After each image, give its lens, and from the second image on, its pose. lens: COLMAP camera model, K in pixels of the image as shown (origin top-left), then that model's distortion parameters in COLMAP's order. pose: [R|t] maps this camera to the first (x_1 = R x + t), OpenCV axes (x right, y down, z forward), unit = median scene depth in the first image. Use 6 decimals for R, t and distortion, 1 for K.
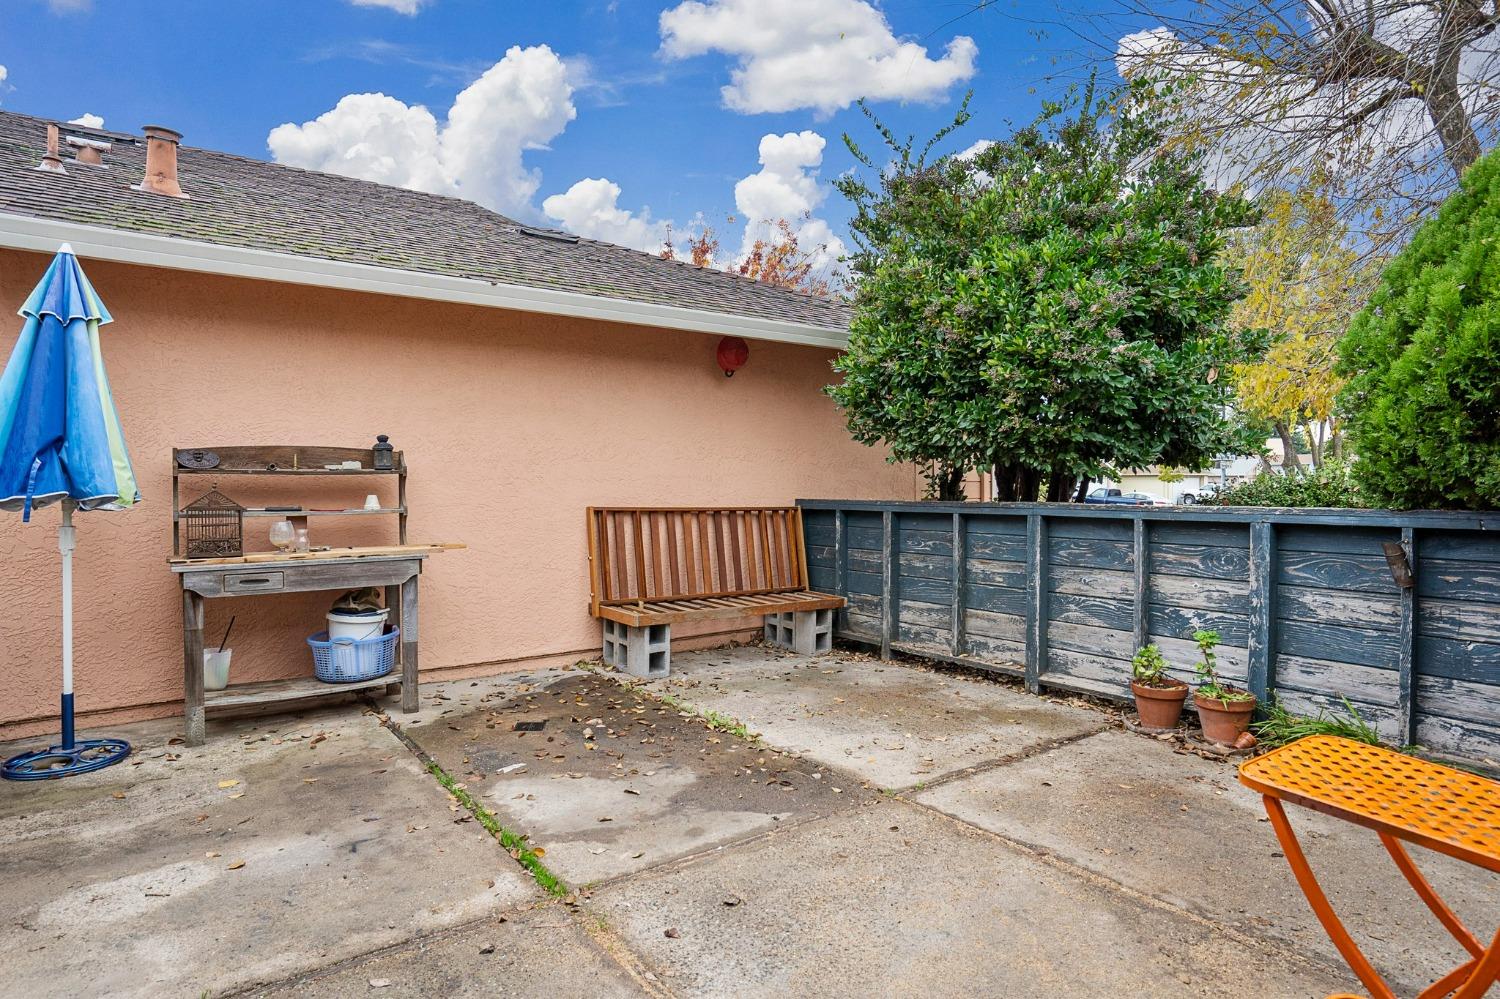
lens RADIAL K [[822.9, 0, 750.0], [0, 822.9, 499.5], [0, 0, 1]] dist [-0.032019, 0.000521]
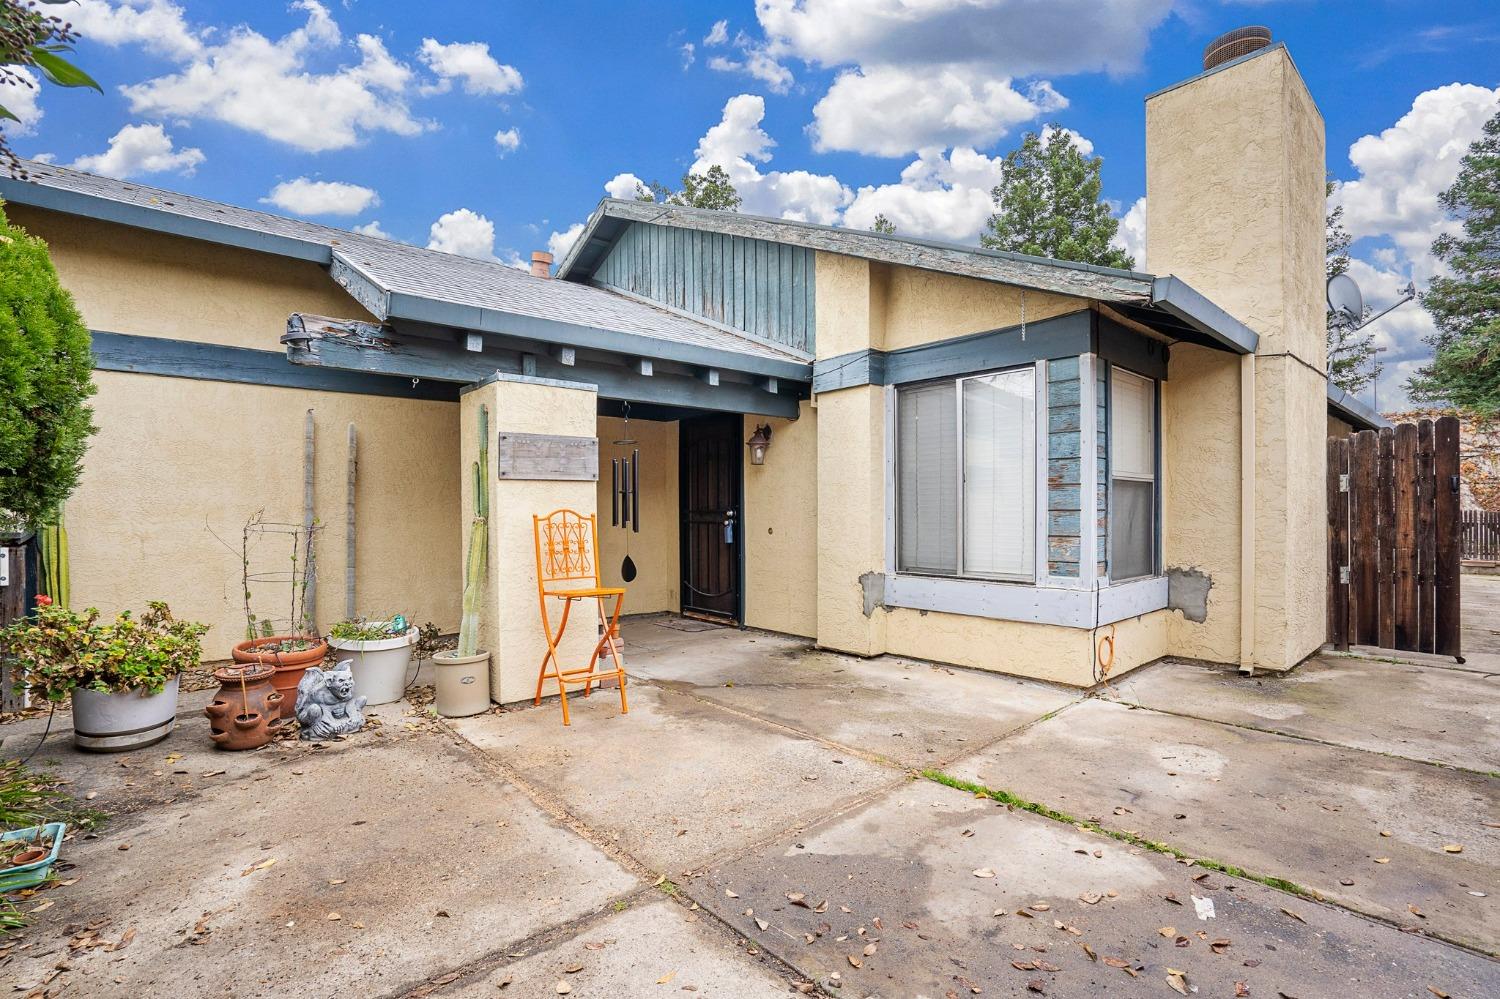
lens RADIAL K [[698.8, 0, 742.3], [0, 698.8, 504.1], [0, 0, 1]] dist [-0.059733, 0.019752]
pose [[-0.996991, 0.006507, -0.077244, 0.149094], [0.005793, 0.999938, 0.009467, -0.018462], [0.077301, 0.008991, -0.996967, 1.689440]]
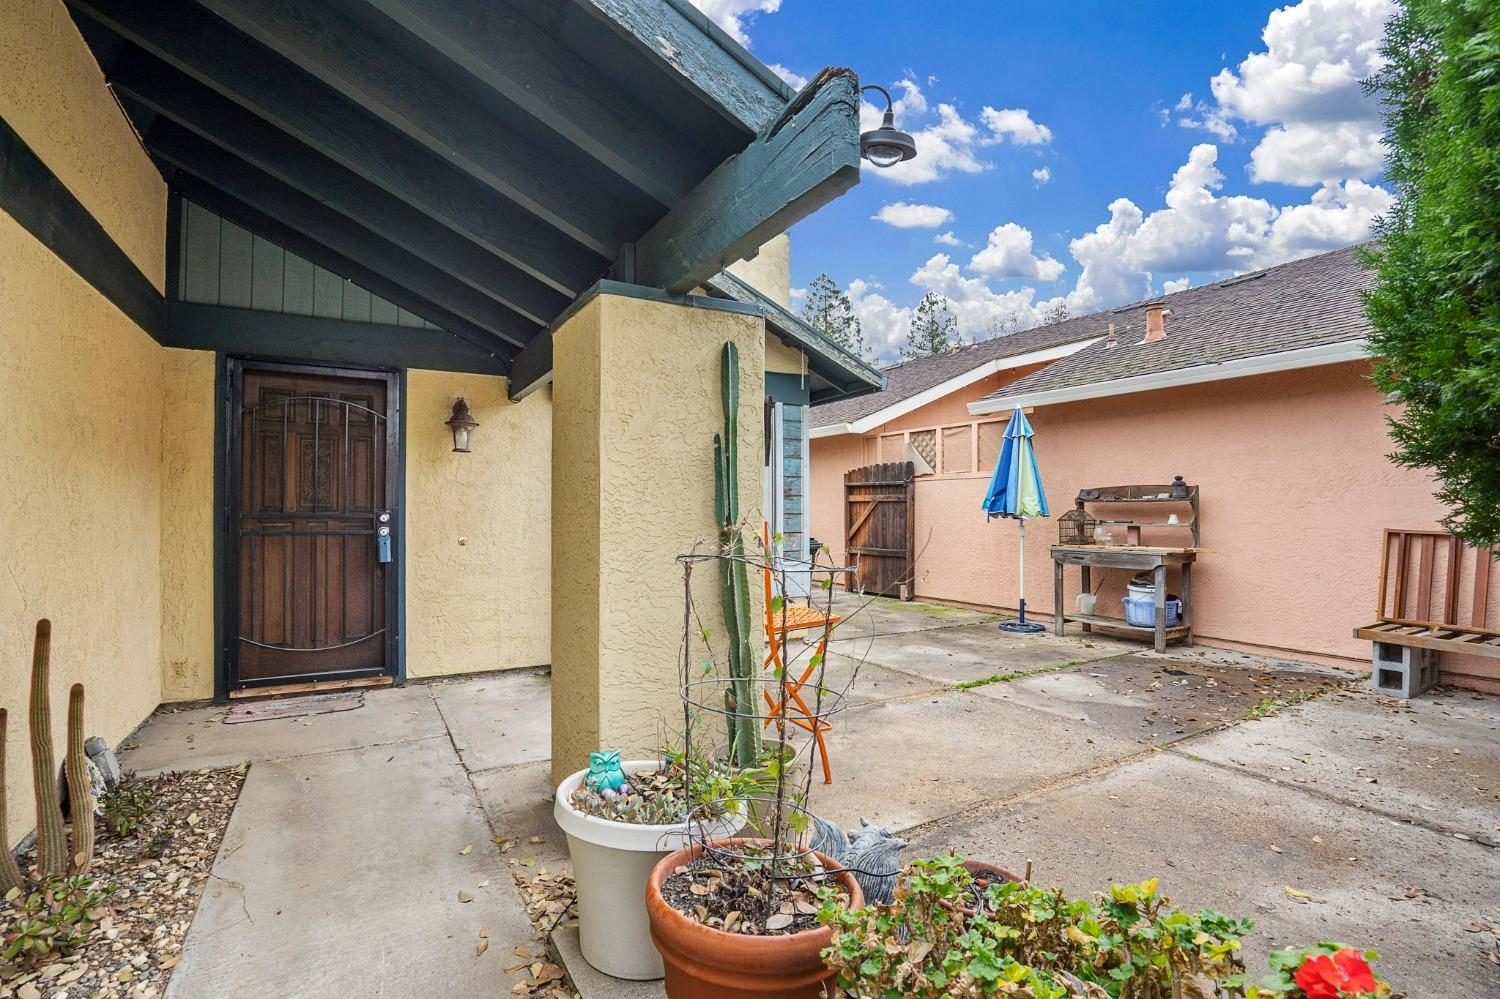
lens RADIAL K [[698.8, 0, 742.3], [0, 698.8, 504.1], [0, 0, 1]] dist [-0.059733, 0.019752]
pose [[-0.101449, -0.005577, -0.994825, 1.326738], [-0.019436, 0.999805, -0.003623, -0.006664], [0.994651, 0.018968, -0.101538, 0.447609]]
